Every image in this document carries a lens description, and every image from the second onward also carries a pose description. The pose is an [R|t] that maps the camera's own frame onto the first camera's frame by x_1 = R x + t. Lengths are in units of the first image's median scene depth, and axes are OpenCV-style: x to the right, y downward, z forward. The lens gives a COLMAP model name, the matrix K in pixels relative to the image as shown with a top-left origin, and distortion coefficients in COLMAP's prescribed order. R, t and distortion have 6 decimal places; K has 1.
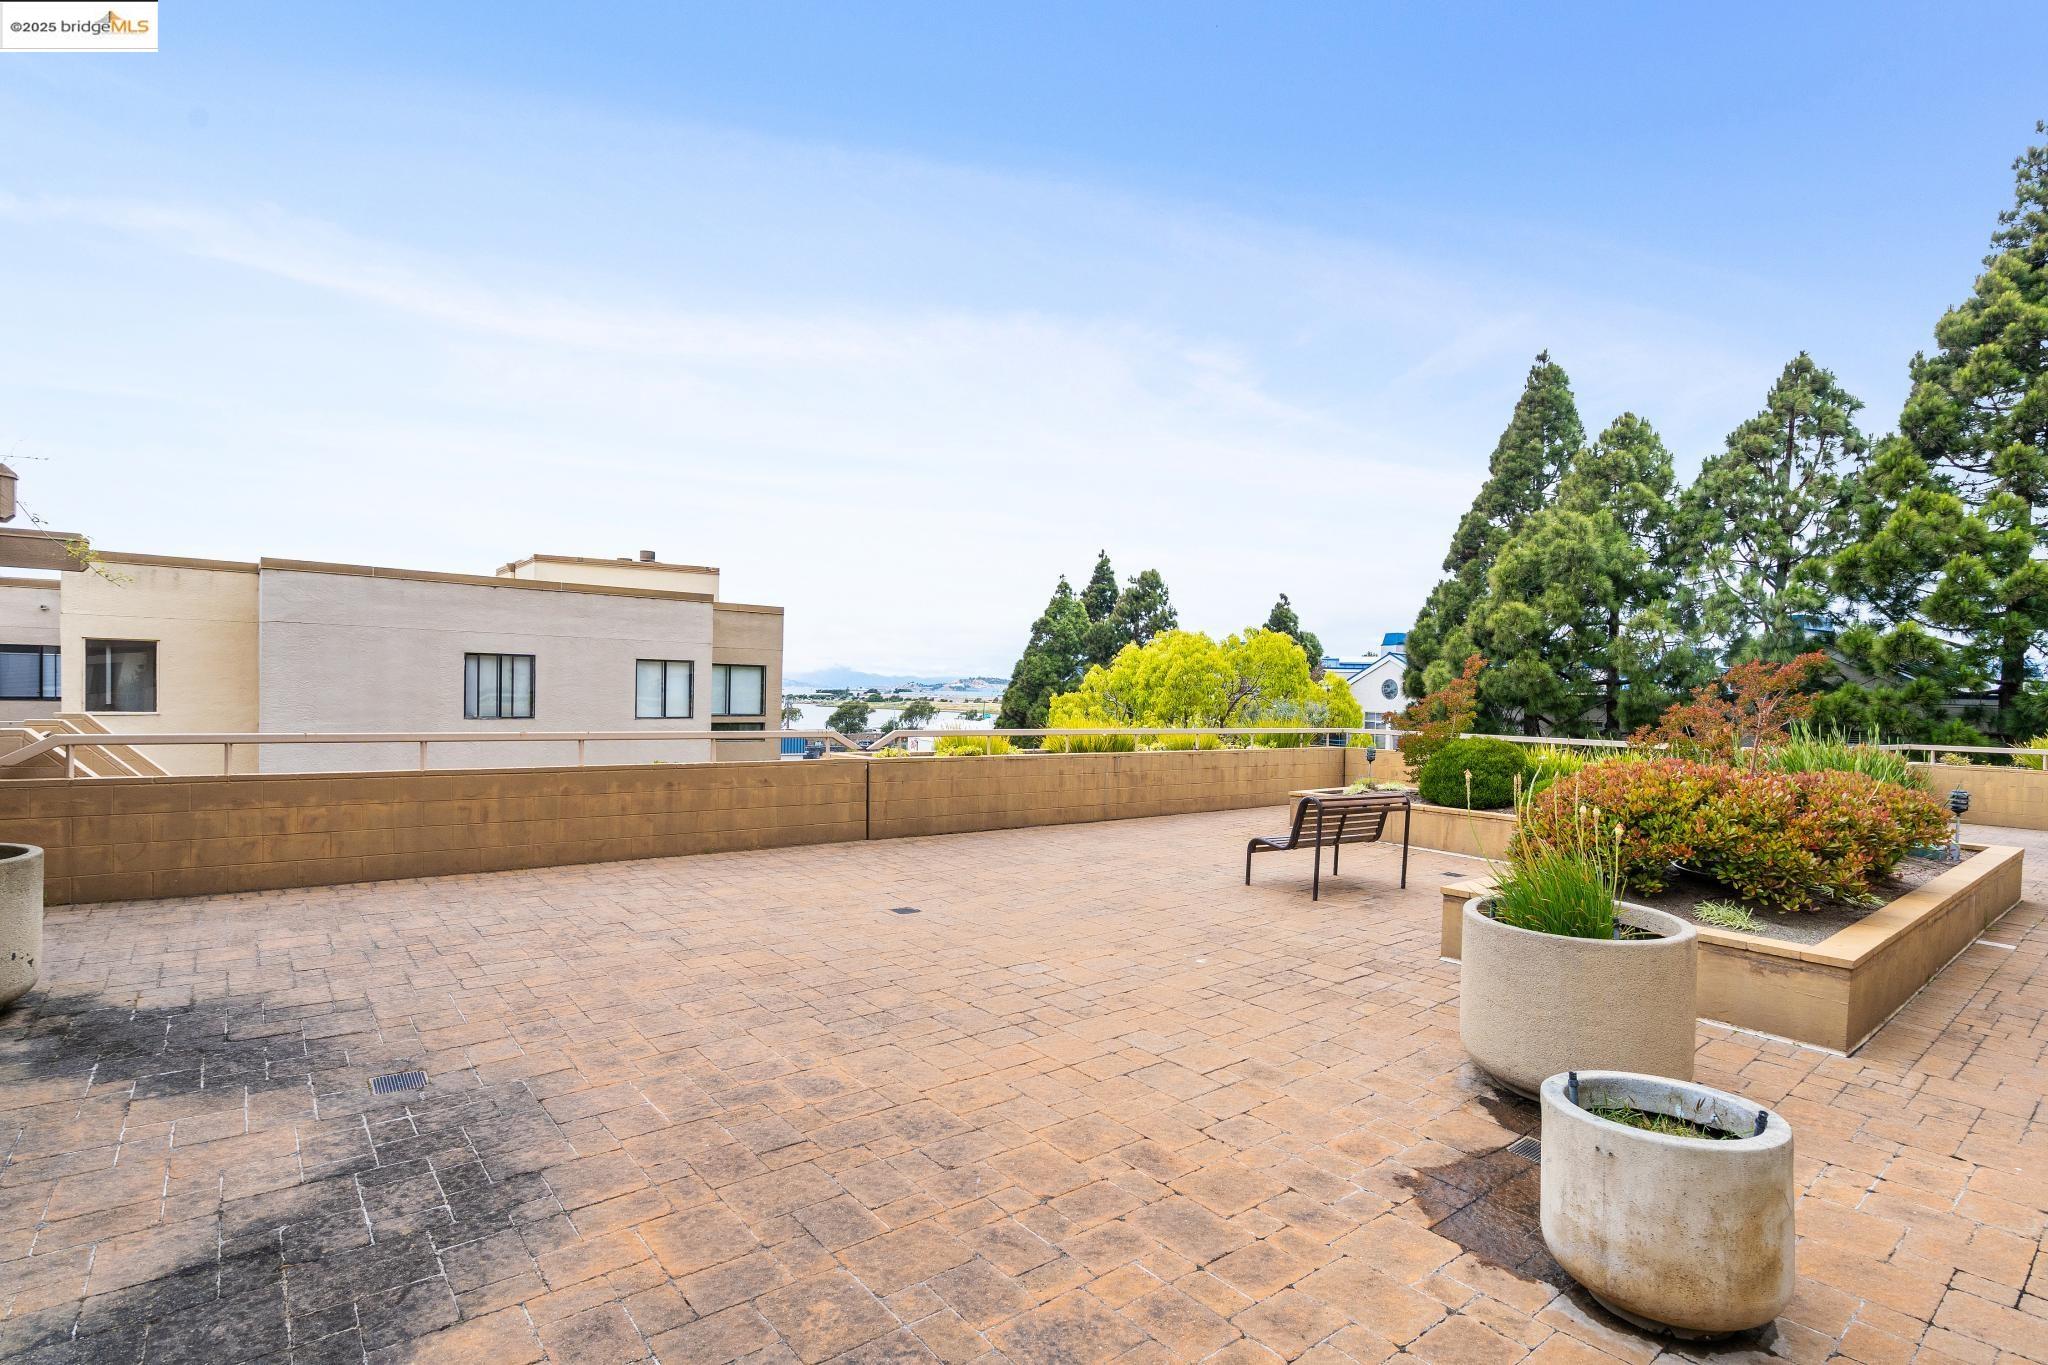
lens RADIAL K [[906.9, 0, 1017.9], [0, 906.9, 687.7], [0, 0, 1]] dist [-0.000257, -0.000090]
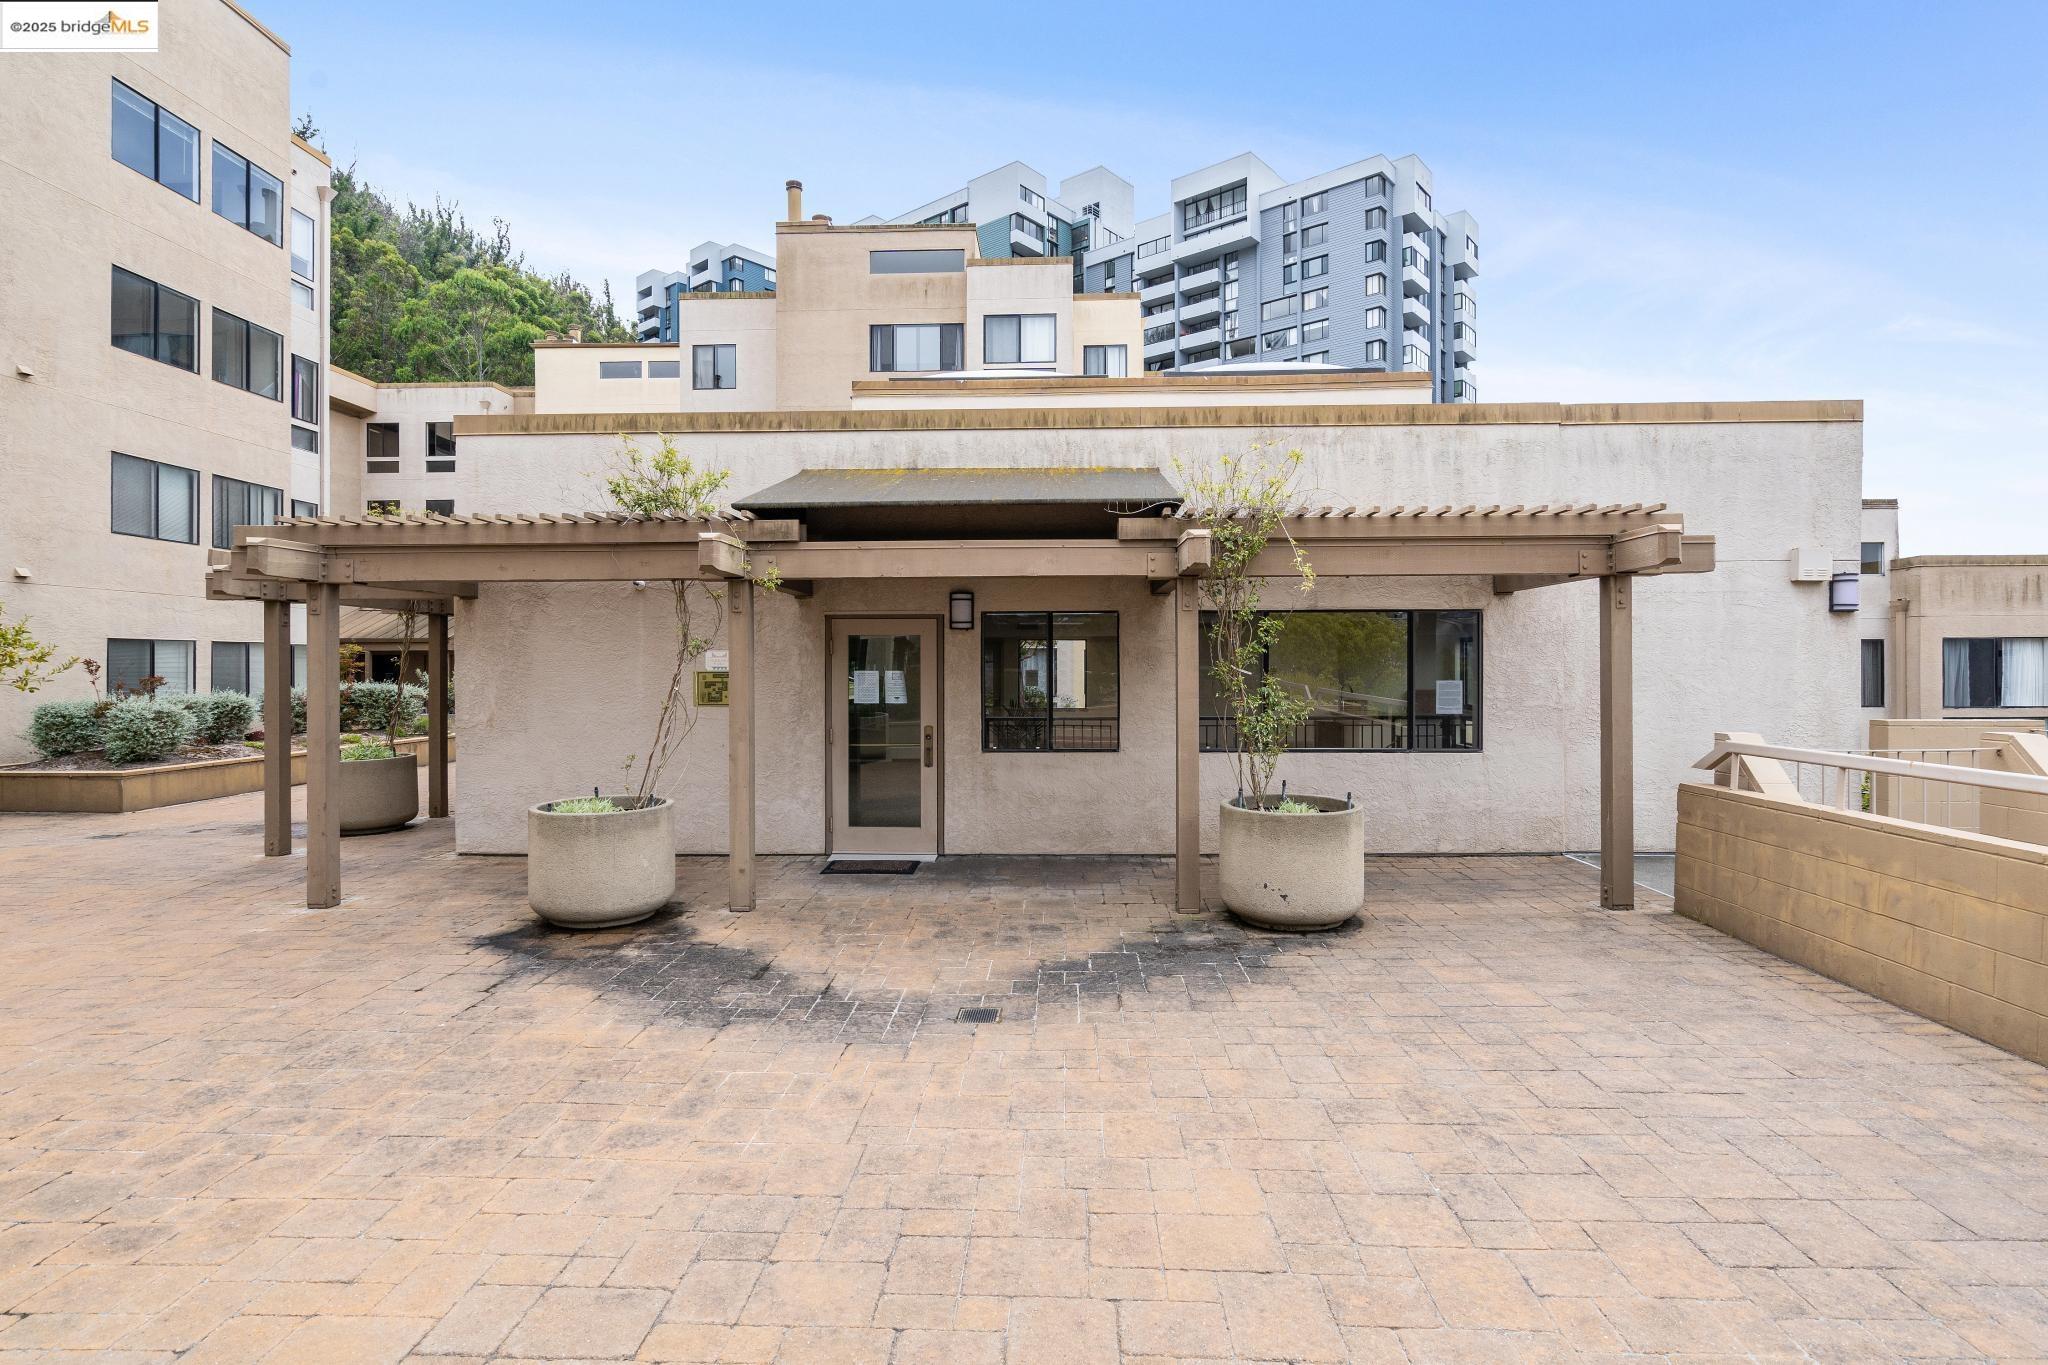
lens RADIAL K [[981.9, 0, 1024.0], [0, 981.9, 682.5], [0, 0, 1]] dist [0.002558, 0.000645]
pose [[-0.641456, -0.012337, -0.767061, 0.271370], [-0.009043, 0.999923, -0.008520, 0.012691], [0.767107, 0.001471, -0.641518, 1.902241]]
